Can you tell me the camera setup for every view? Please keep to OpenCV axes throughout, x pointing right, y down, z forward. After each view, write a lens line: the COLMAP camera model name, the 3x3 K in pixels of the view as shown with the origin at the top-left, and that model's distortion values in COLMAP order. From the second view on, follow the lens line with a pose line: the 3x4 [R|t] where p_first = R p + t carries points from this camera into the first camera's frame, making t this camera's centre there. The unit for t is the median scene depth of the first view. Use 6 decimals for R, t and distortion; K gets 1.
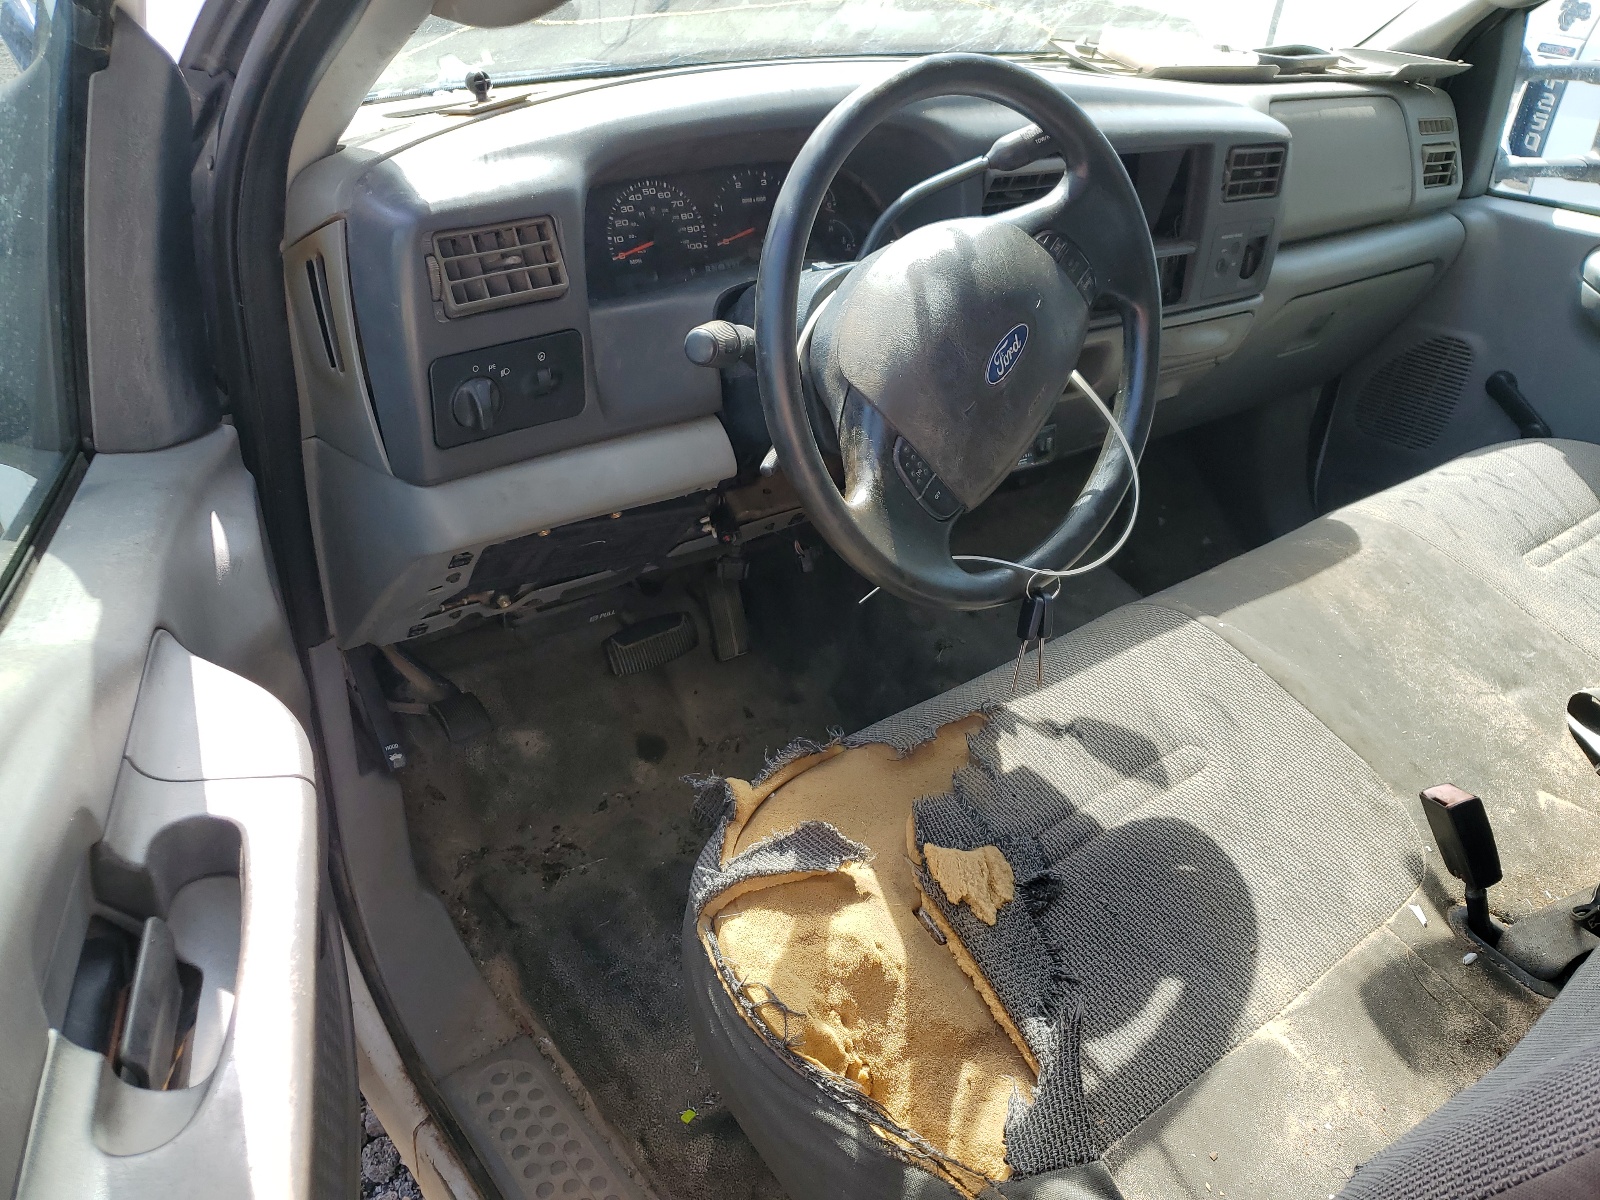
lens RADIAL K [[1227.9, 0, 797.9], [0, 1227.9, 595.2], [0, 0, 1]] dist [0.031684, -0.043679]
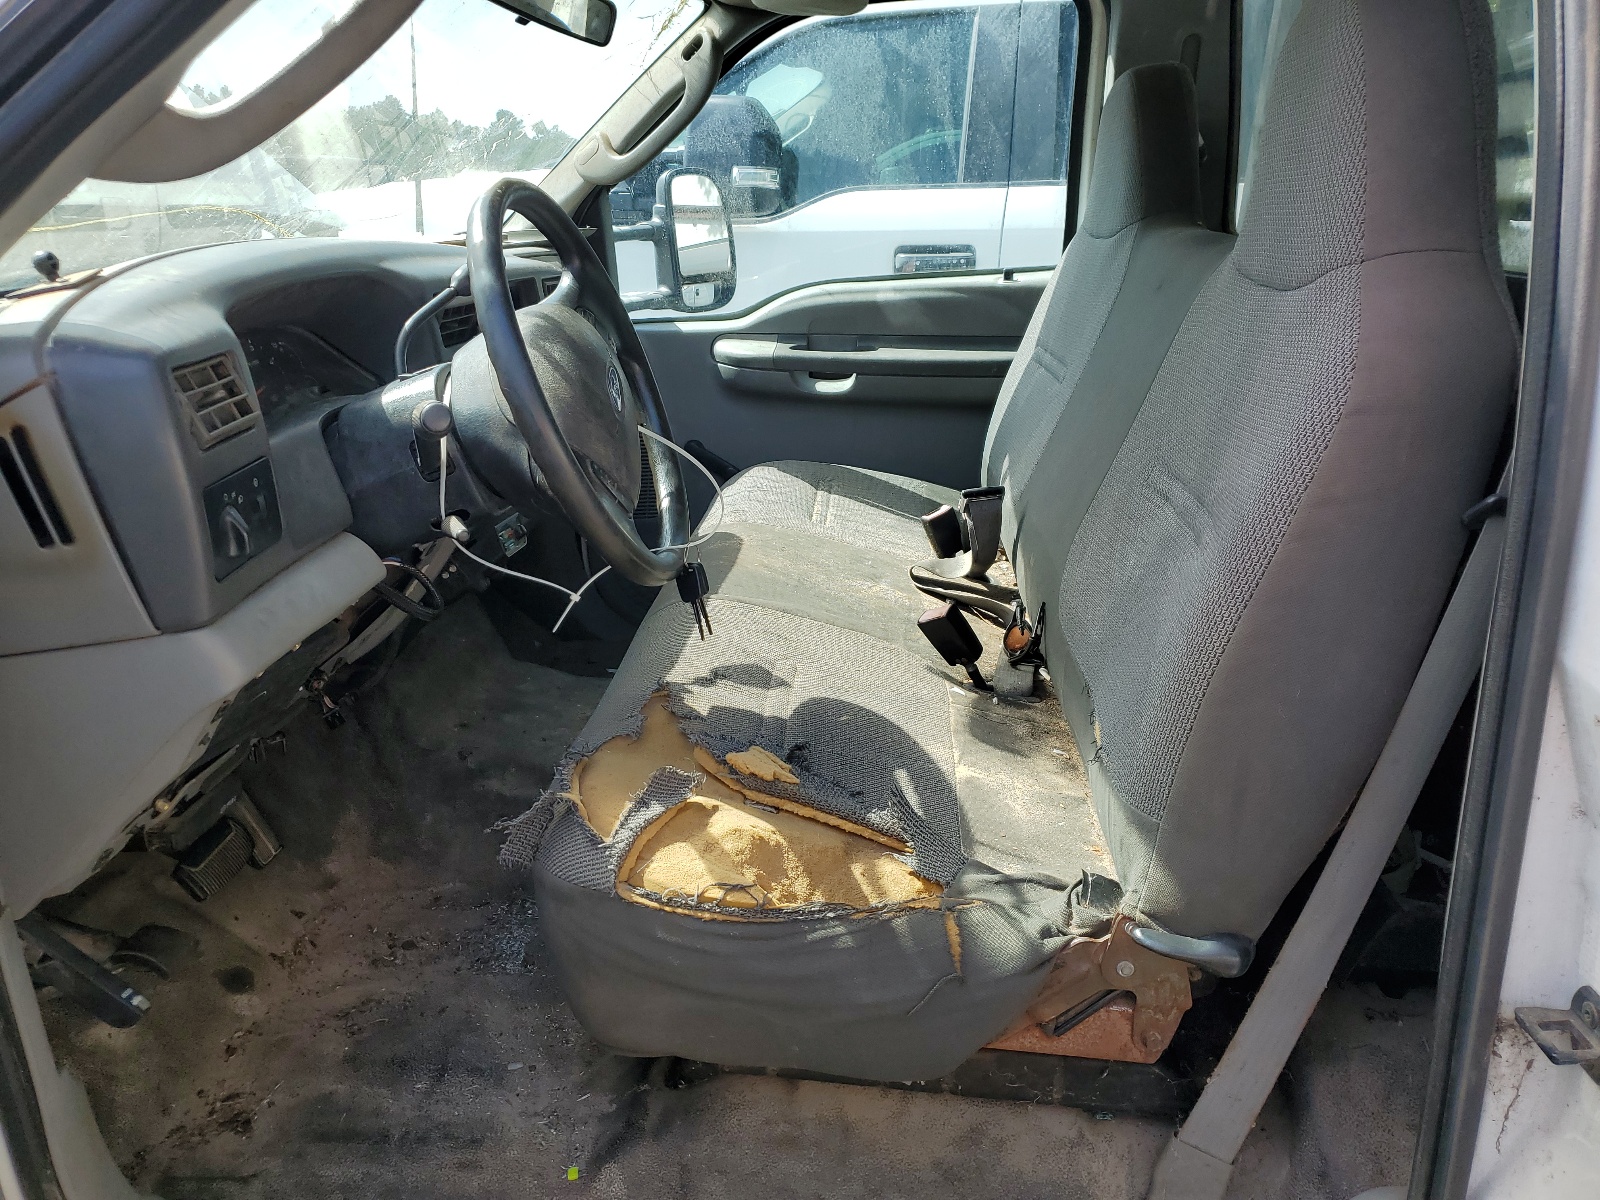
lens RADIAL K [[1192.8, 0, 755.6], [0, 1192.8, 602.2], [0, 0, 1]] dist [0.073584, -0.074247]
pose [[0.705043, -0.308655, 0.638472, -0.608905], [0.425337, 0.904453, -0.032448, 0.114271], [-0.567453, 0.294443, 0.768960, -0.000123]]
